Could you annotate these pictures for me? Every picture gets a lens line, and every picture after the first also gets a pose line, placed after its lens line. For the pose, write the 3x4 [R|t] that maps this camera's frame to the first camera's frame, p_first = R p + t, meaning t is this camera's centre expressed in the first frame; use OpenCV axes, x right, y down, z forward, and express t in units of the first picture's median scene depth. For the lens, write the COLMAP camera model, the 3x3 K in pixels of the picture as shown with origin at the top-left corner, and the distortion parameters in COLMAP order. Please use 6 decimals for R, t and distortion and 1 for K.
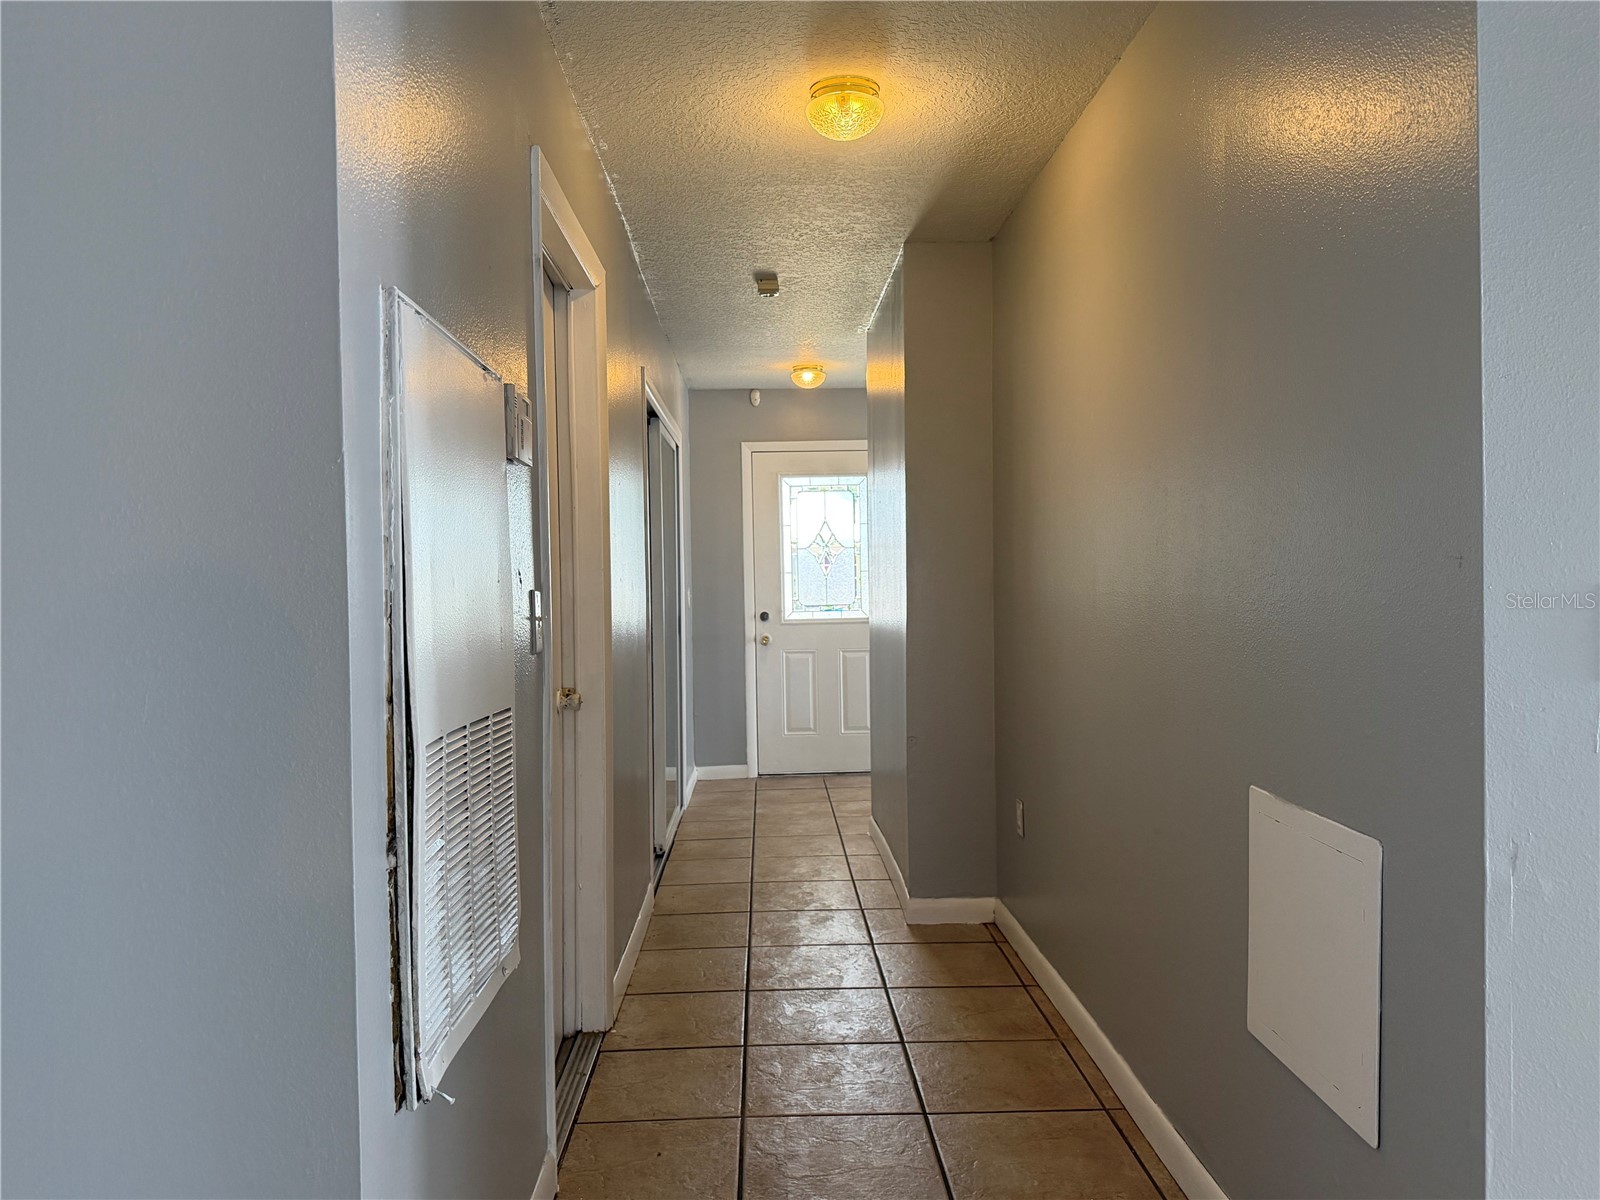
lens RADIAL K [[1167.0, 0, 800.0], [0, 1167.0, 600.0], [0, 0, 1]] dist [0.116083, -0.191465]
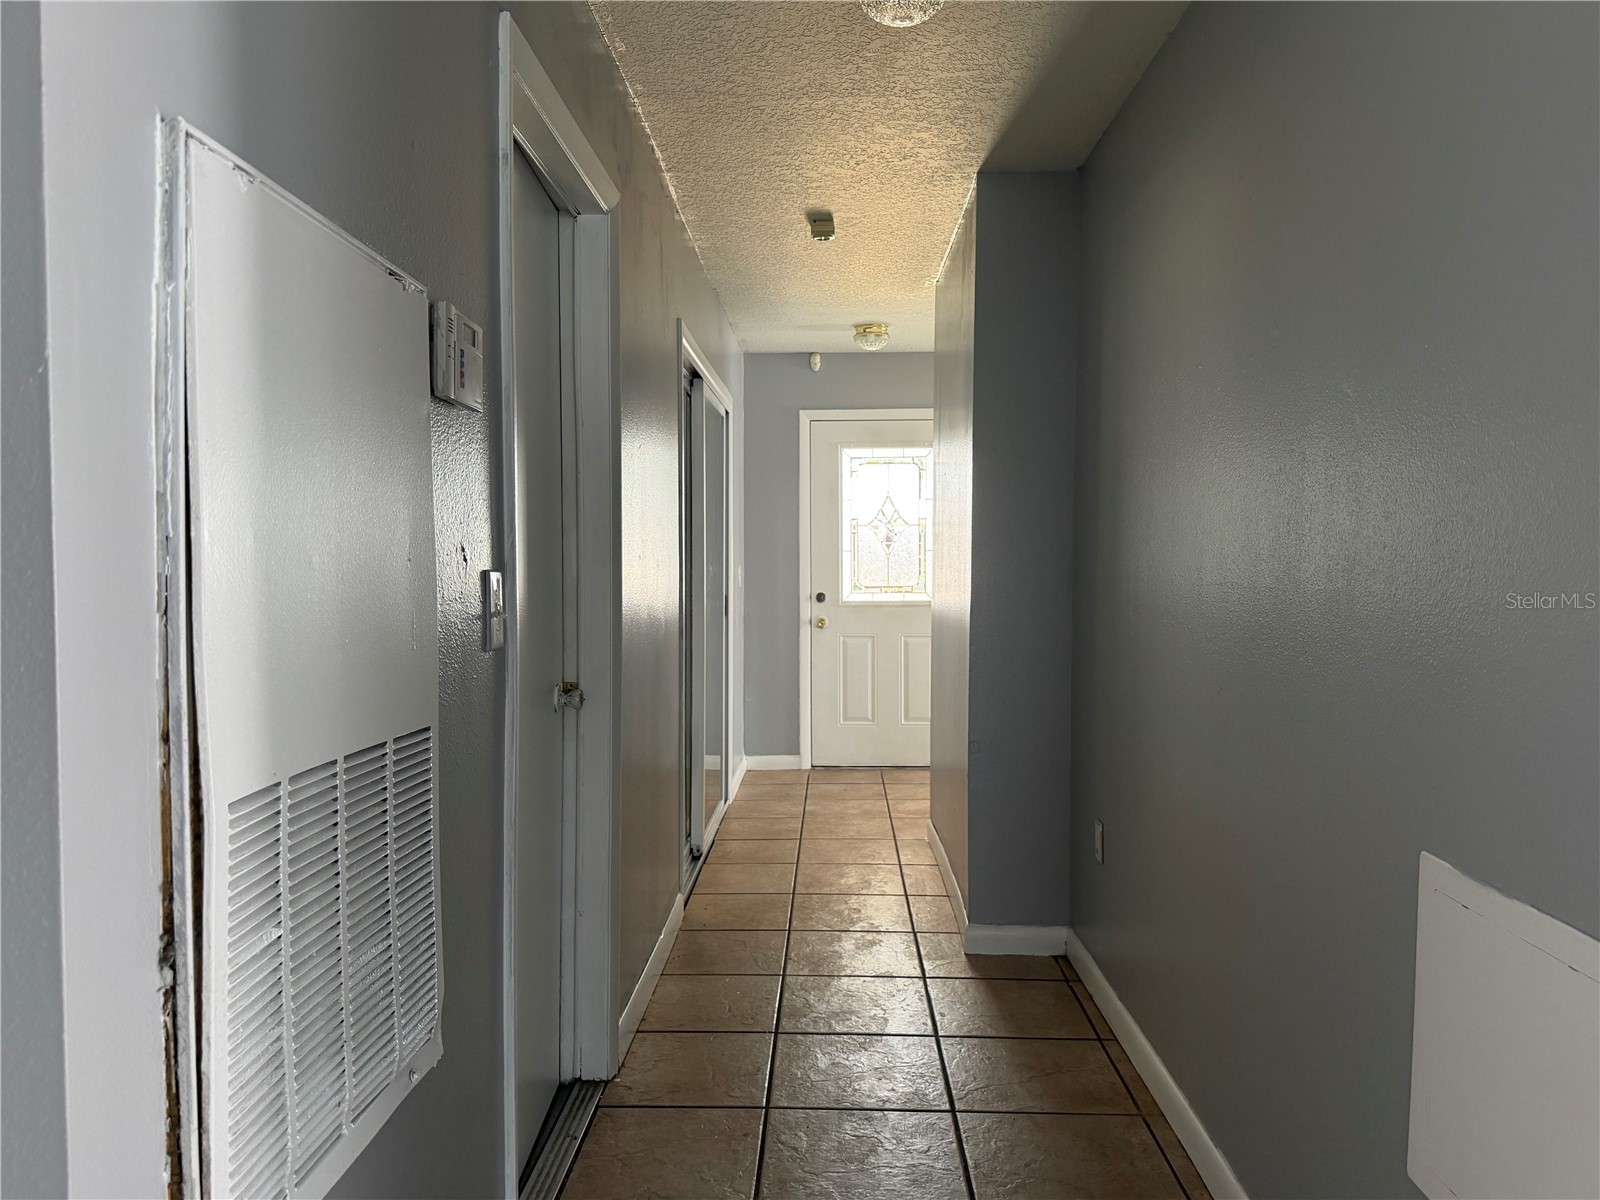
lens RADIAL K [[1167.0, 0, 800.0], [0, 1167.0, 600.0], [0, 0, 1]] dist [0.116083, -0.191465]
pose [[0.997981, 0.017860, -0.060952, 0.019476], [-0.016655, 0.999657, 0.020232, -0.004957], [0.061292, -0.019176, 0.997936, 0.135015]]
